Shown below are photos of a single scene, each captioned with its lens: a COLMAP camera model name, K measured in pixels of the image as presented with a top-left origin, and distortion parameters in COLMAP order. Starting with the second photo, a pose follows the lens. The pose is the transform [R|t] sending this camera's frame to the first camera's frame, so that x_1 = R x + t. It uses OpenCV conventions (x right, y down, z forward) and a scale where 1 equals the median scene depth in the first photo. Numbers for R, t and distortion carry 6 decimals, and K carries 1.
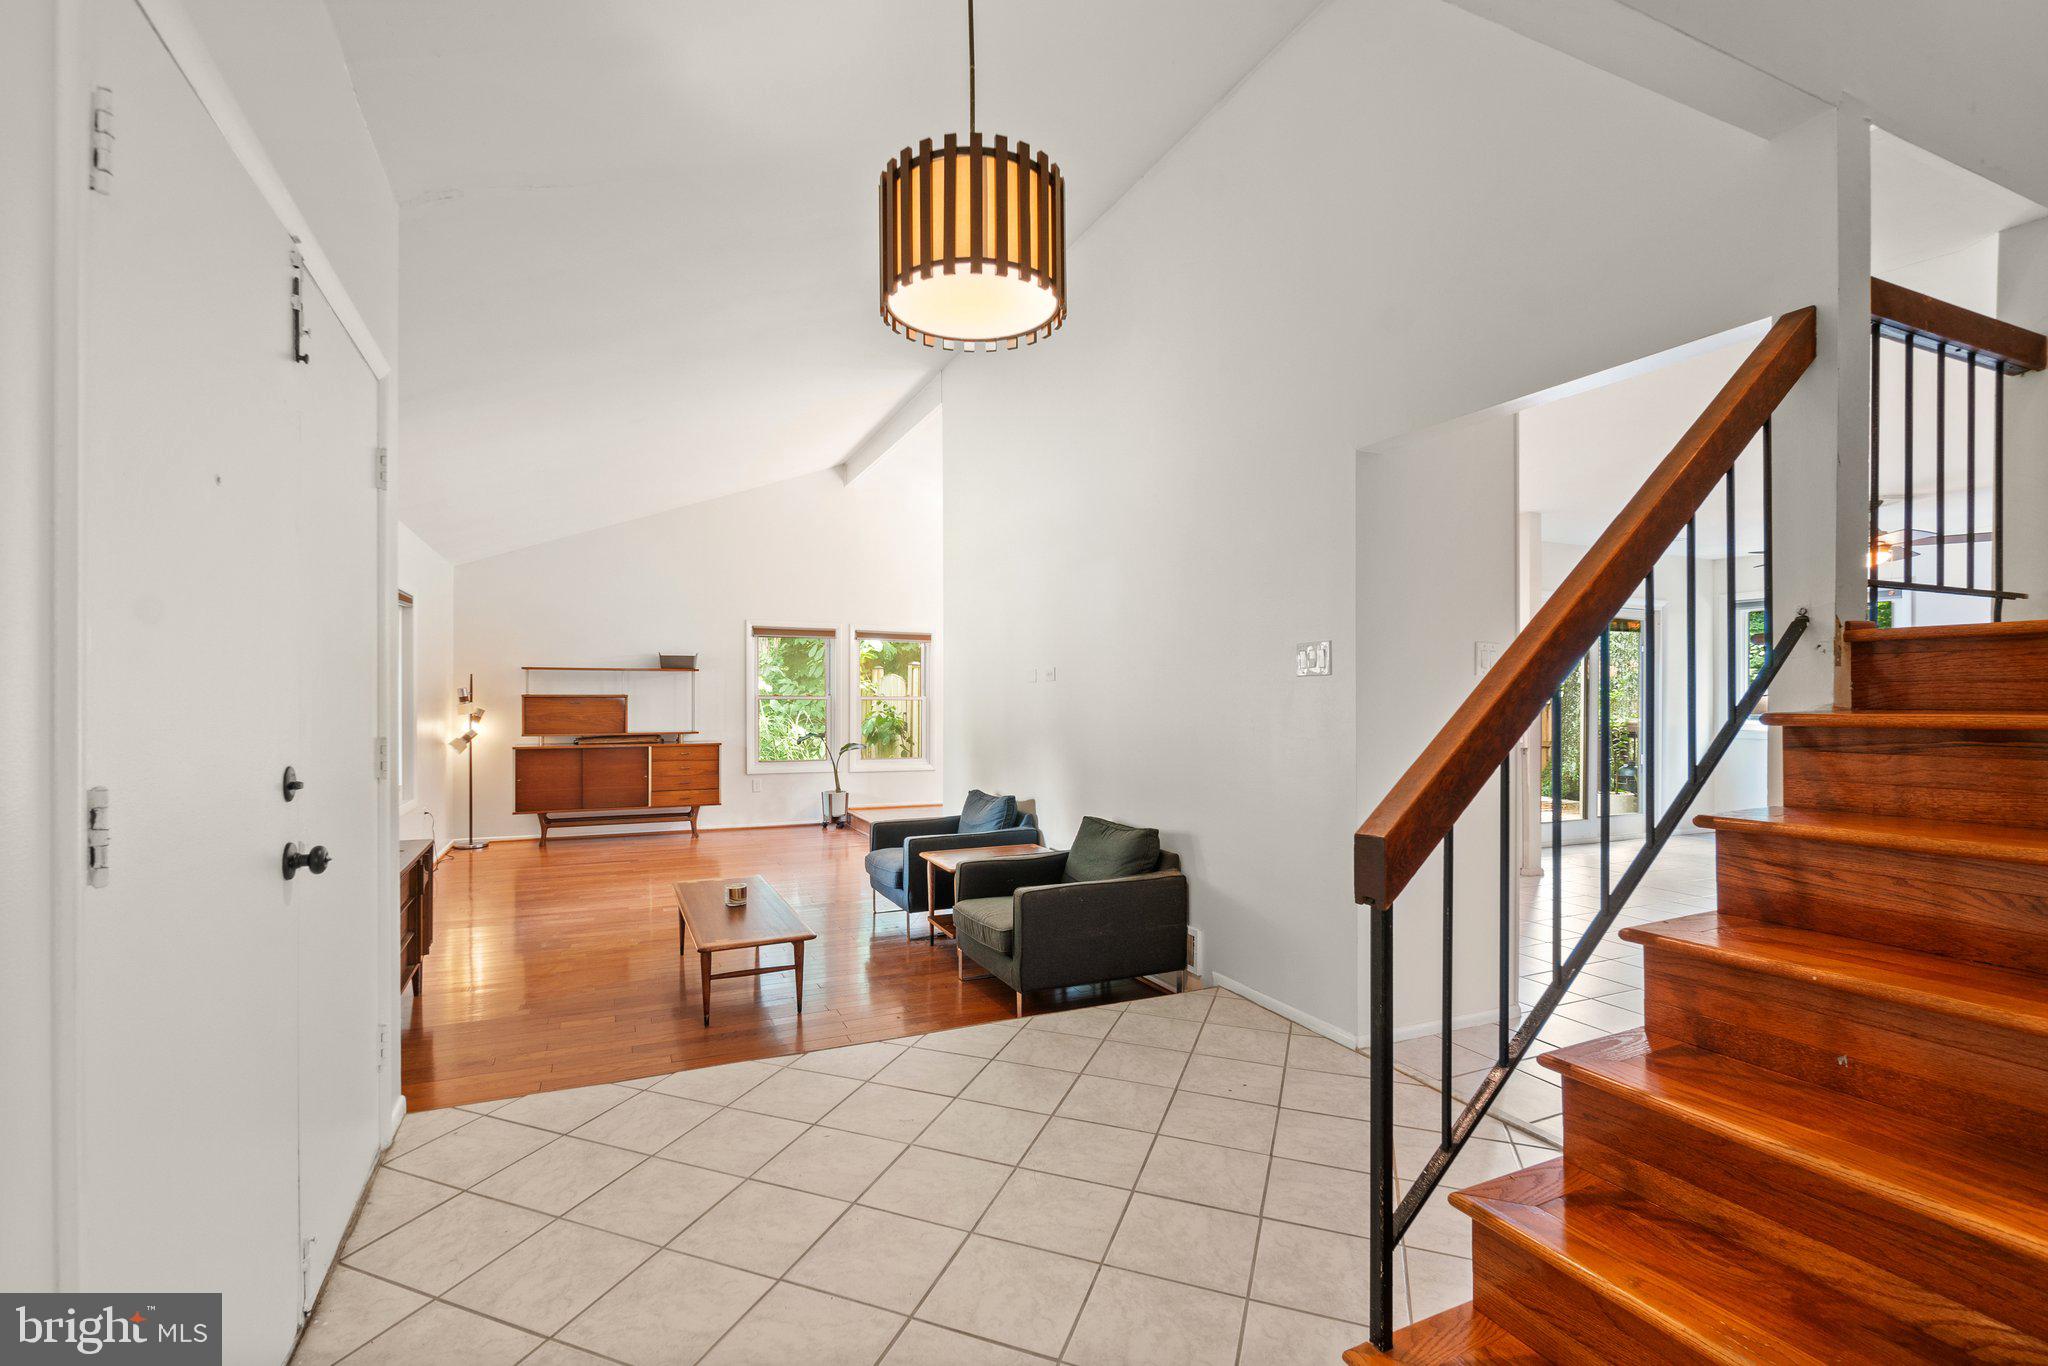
lens RADIAL K [[964.6, 0, 1019.6], [0, 964.6, 697.3], [0, 0, 1]] dist [-0.001692, -0.000230]
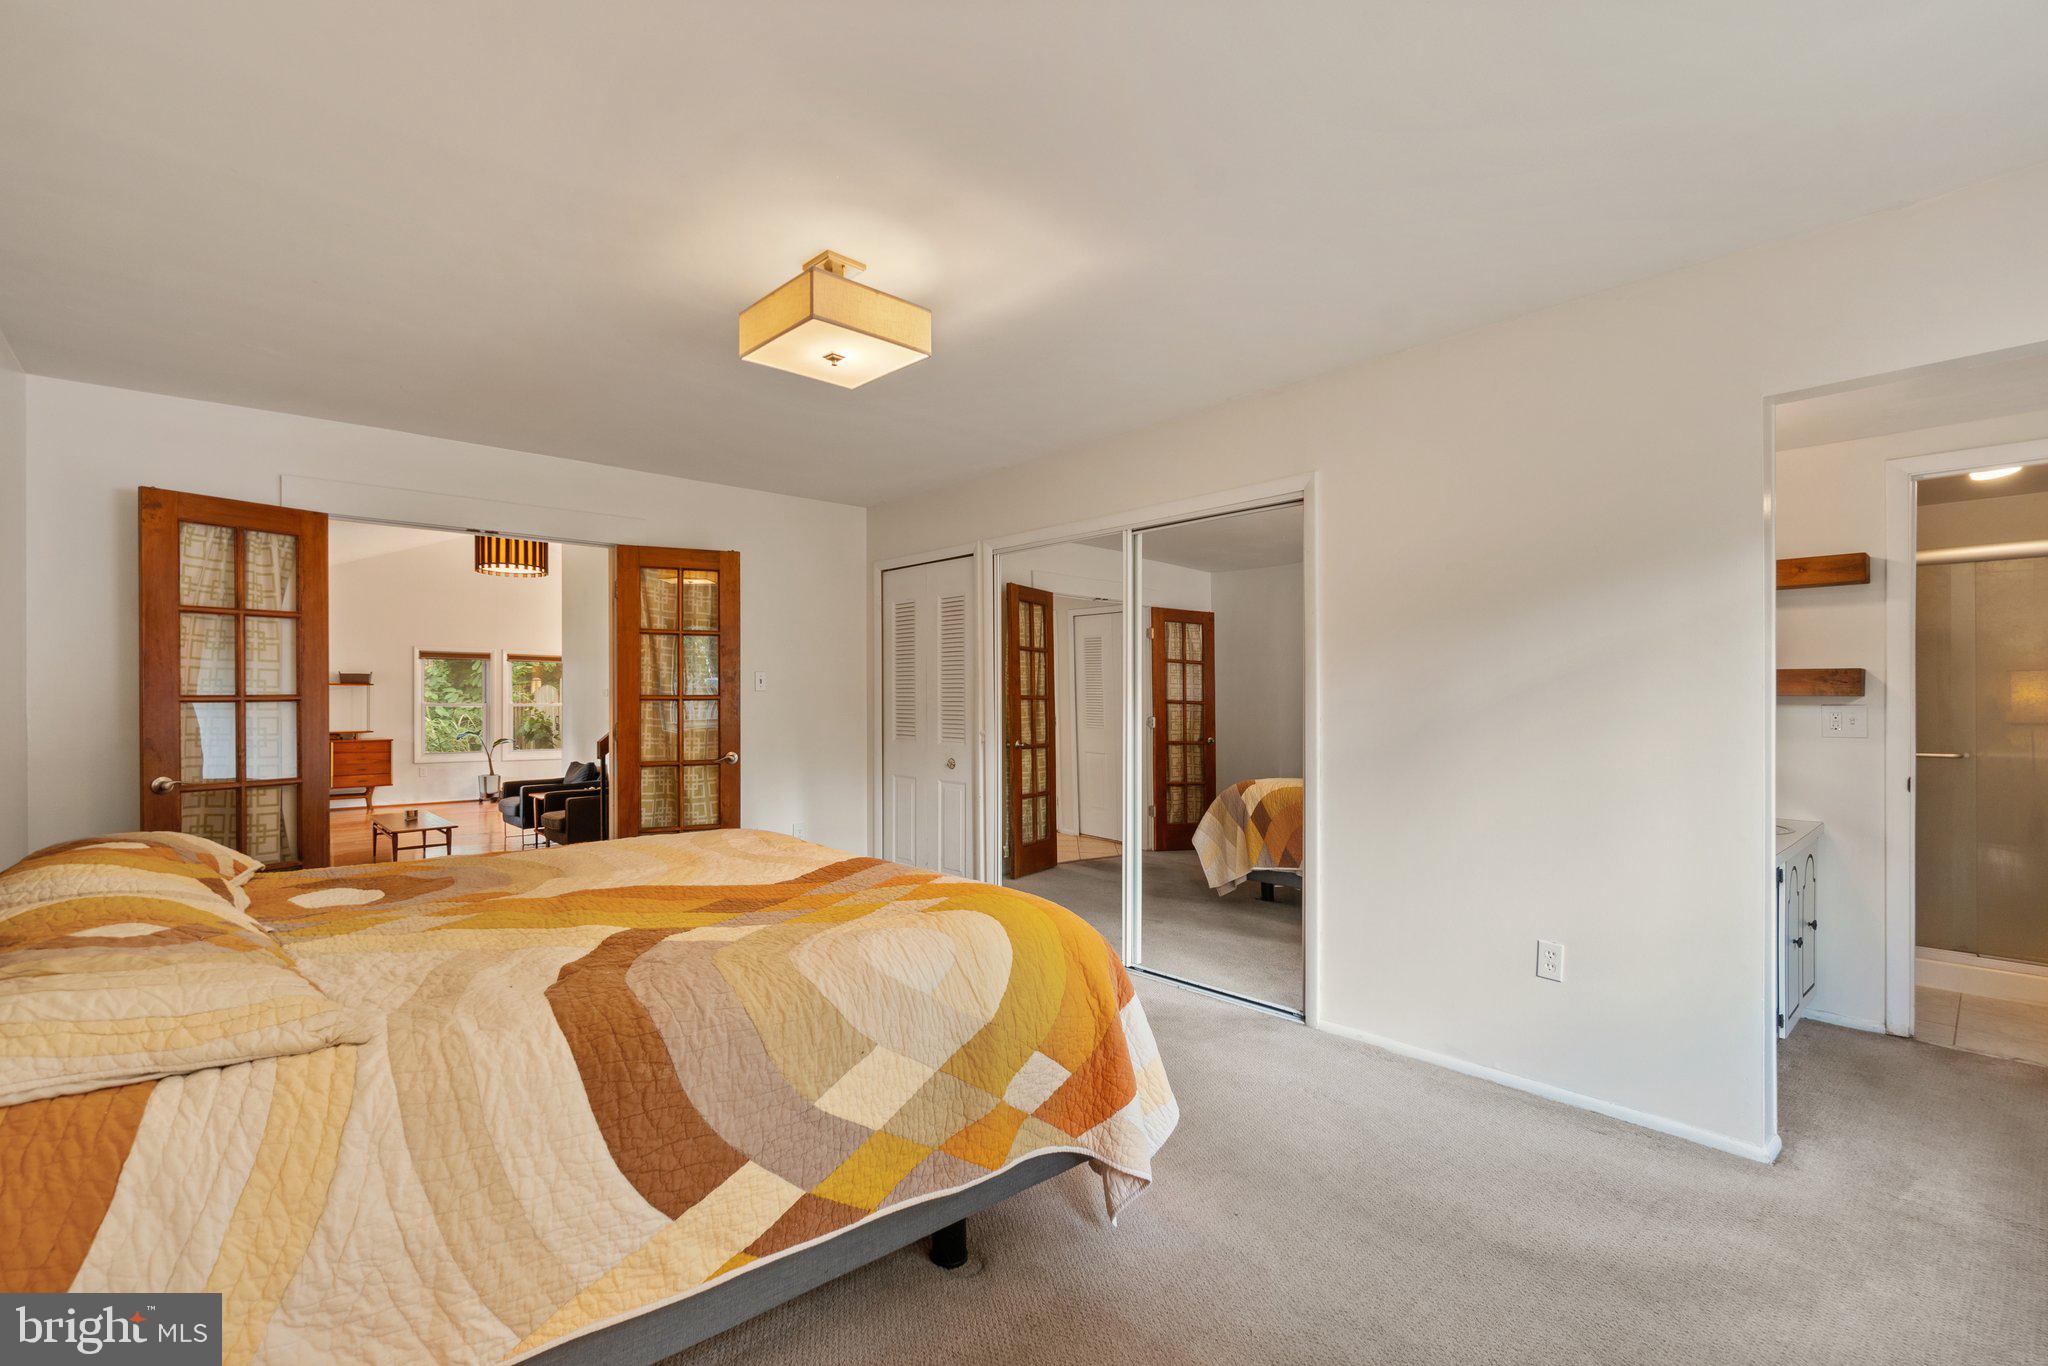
lens RADIAL K [[964.6, 0, 1019.6], [0, 964.6, 697.3], [0, 0, 1]] dist [-0.001692, -0.000230]
pose [[0.958446, -0.000387, 0.285275, 0.138668], [0.001653, 0.999990, -0.004198, -0.003242], [-0.285270, 0.004495, 0.958437, -0.516526]]
